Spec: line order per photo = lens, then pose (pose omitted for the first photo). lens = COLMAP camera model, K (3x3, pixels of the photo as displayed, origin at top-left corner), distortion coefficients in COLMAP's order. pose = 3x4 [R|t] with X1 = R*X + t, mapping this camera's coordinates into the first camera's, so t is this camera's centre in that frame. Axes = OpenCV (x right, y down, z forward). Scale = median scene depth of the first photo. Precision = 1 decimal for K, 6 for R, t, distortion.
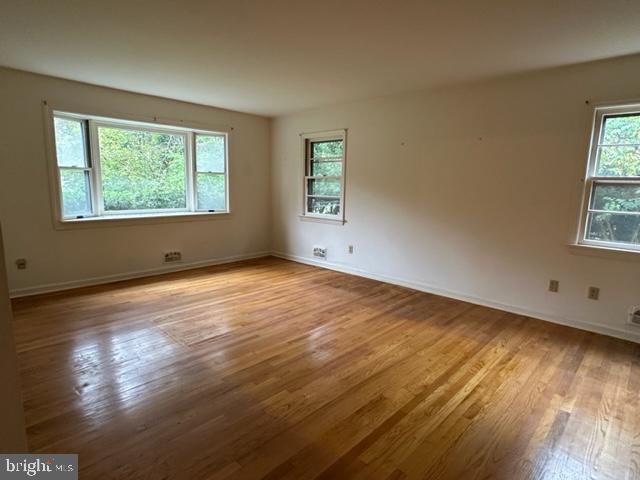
lens RADIAL K [[358.2, 0, 316.9], [0, 358.2, 240.7], [0, 0, 1]] dist [-0.002848, 0.000109]
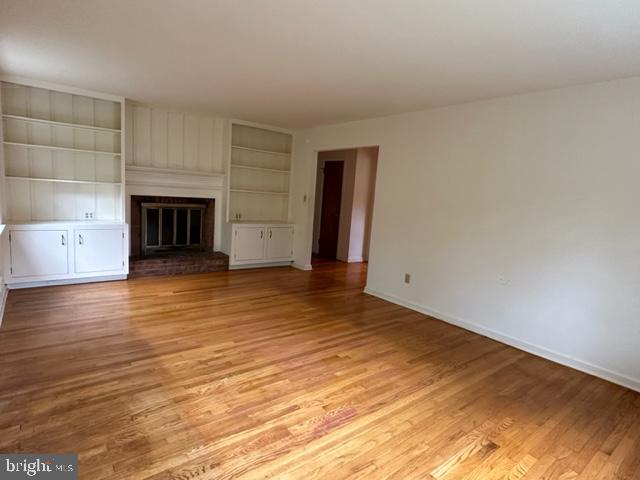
lens RADIAL K [[358.2, 0, 316.9], [0, 358.2, 240.7], [0, 0, 1]] dist [-0.002848, 0.000109]
pose [[-0.986047, -0.116059, 0.119339, -0.204891], [-0.077025, 0.953620, 0.290993, -0.279690], [-0.147576, 0.277741, -0.949253, 1.603632]]
